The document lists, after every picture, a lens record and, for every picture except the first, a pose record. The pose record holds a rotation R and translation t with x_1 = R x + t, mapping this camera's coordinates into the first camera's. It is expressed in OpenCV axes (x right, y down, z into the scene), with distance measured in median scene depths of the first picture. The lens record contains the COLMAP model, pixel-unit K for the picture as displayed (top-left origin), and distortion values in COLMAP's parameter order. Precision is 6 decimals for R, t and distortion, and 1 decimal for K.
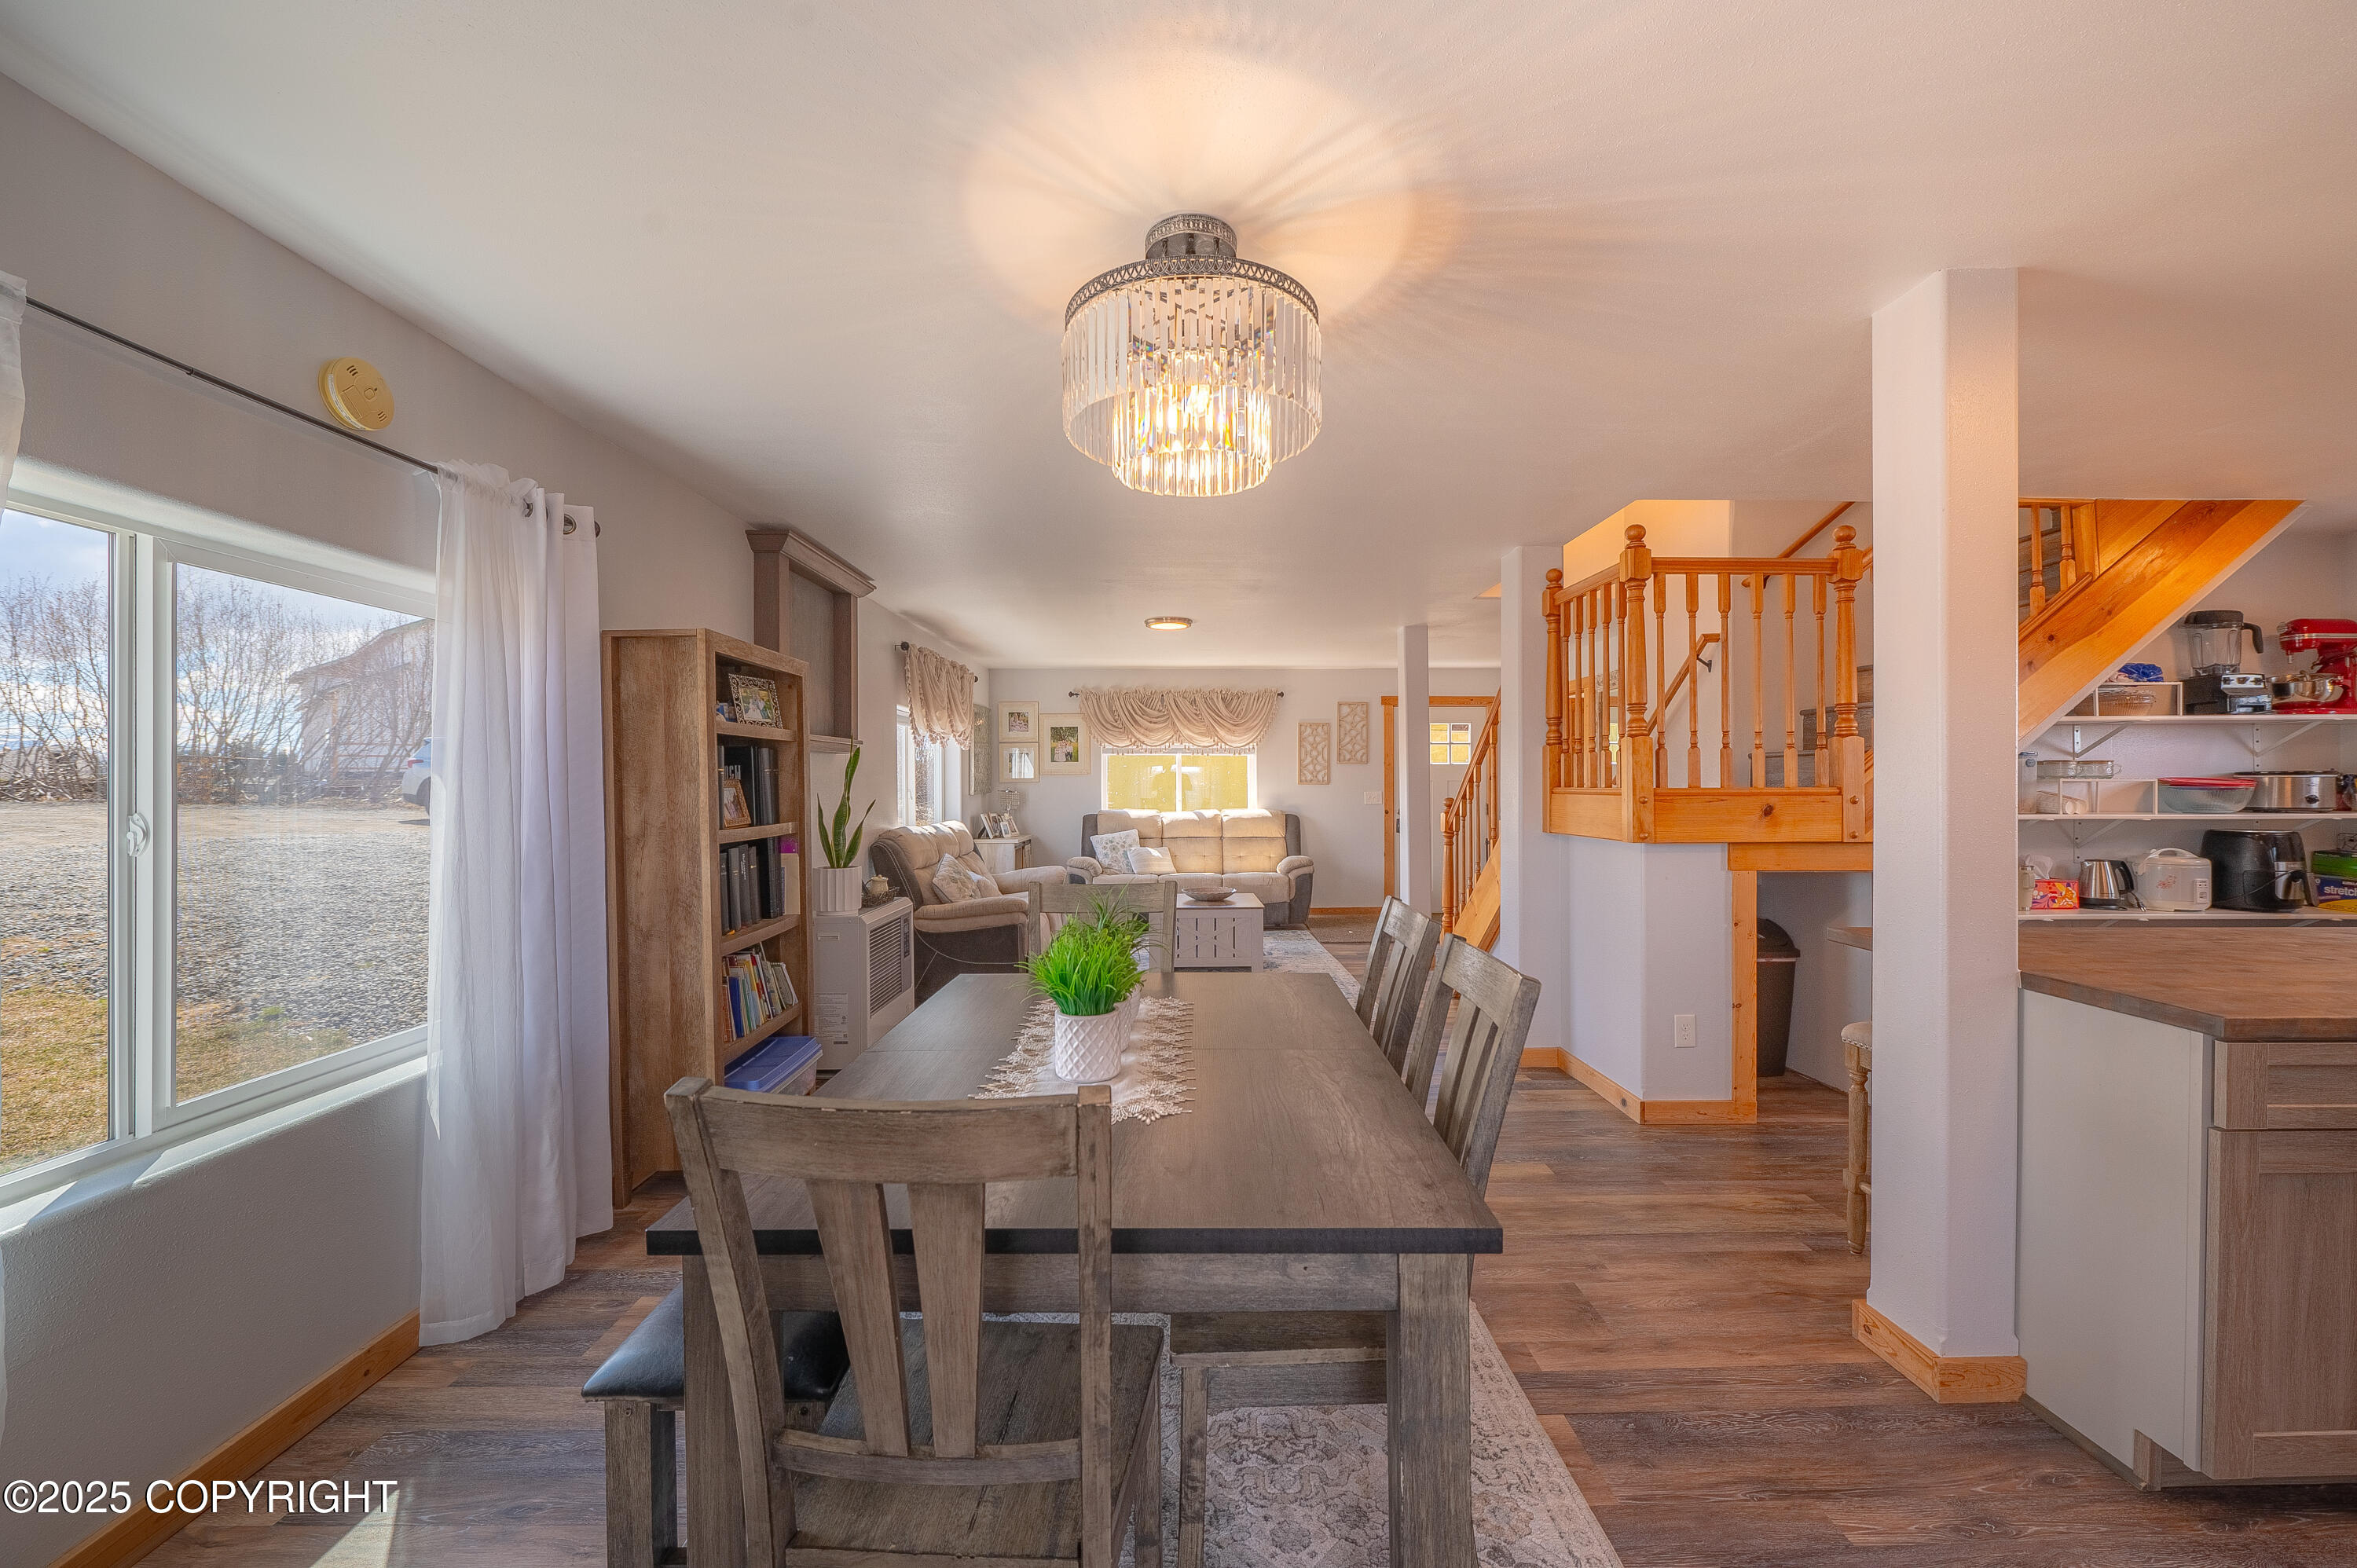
lens RADIAL K [[933.7, 0, 1186.3], [0, 933.7, 777.6], [0, 0, 1]] dist [-0.007083, -0.000534]
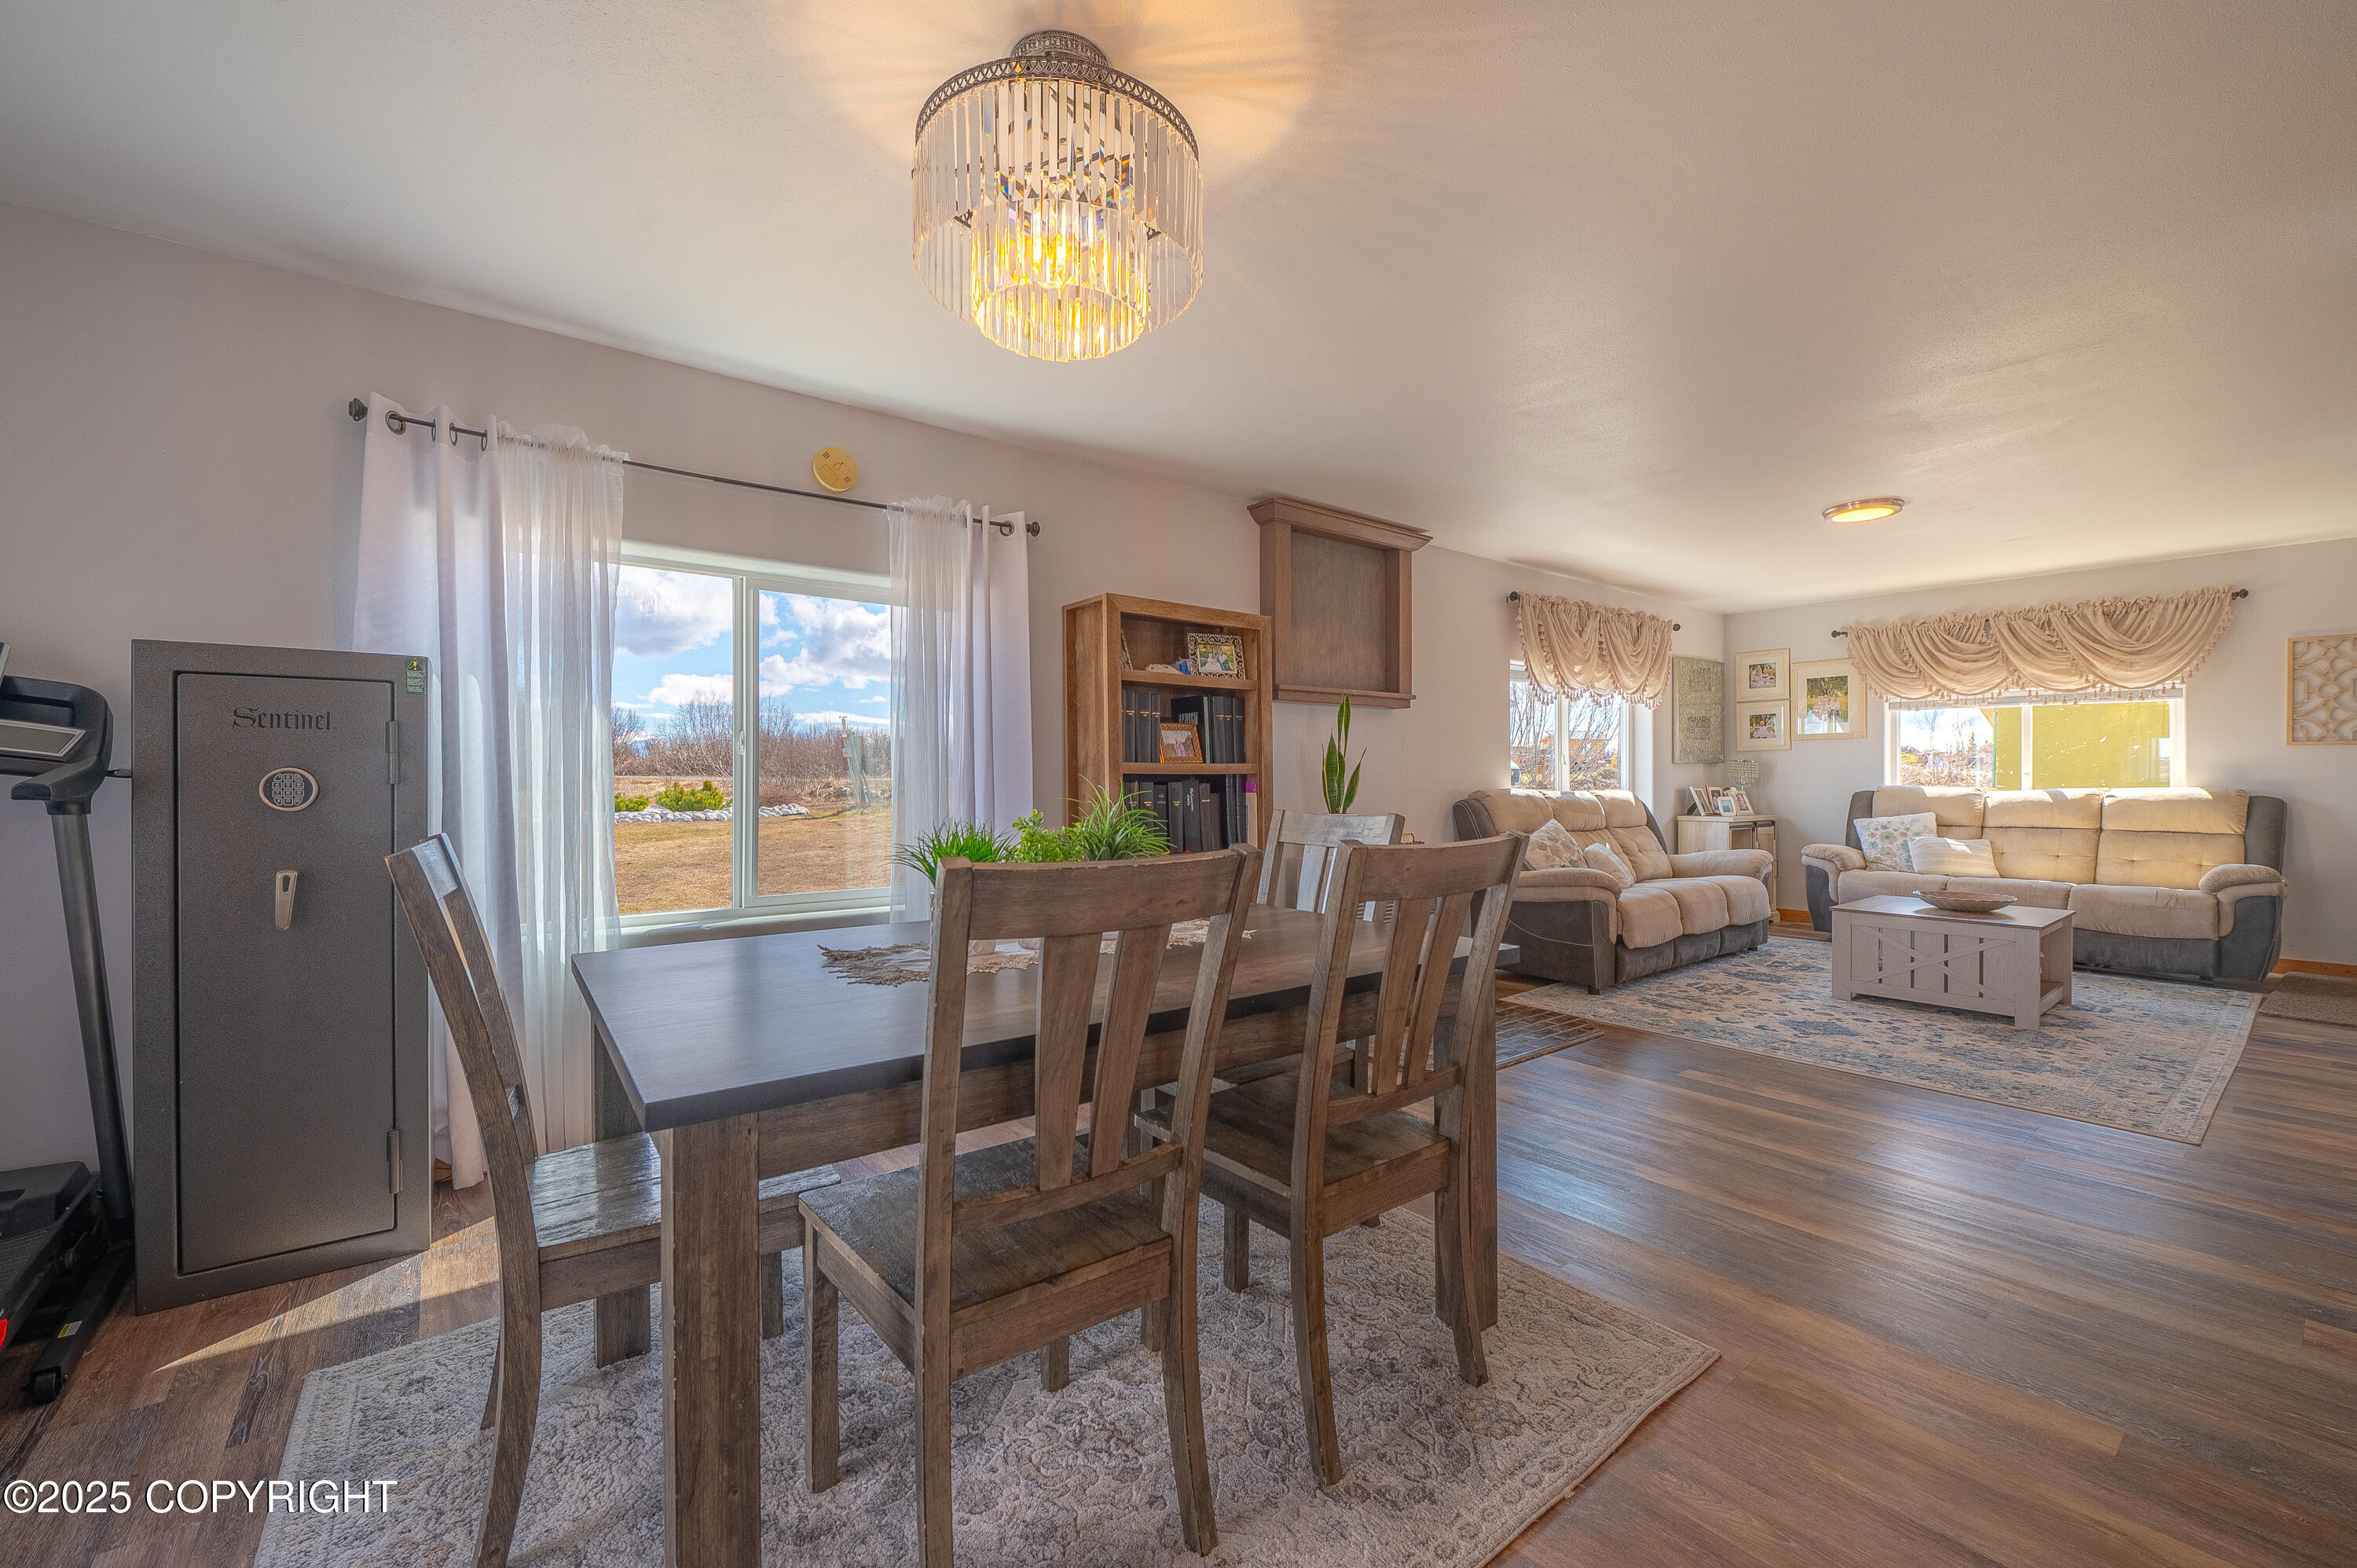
lens RADIAL K [[933.7, 0, 1186.3], [0, 933.7, 777.6], [0, 0, 1]] dist [-0.007083, -0.000534]
pose [[0.603330, 0.005691, -0.797471, 0.173588], [0.000070, 0.999974, 0.007189, 0.024269], [0.797491, -0.004393, 0.603314, 0.118606]]
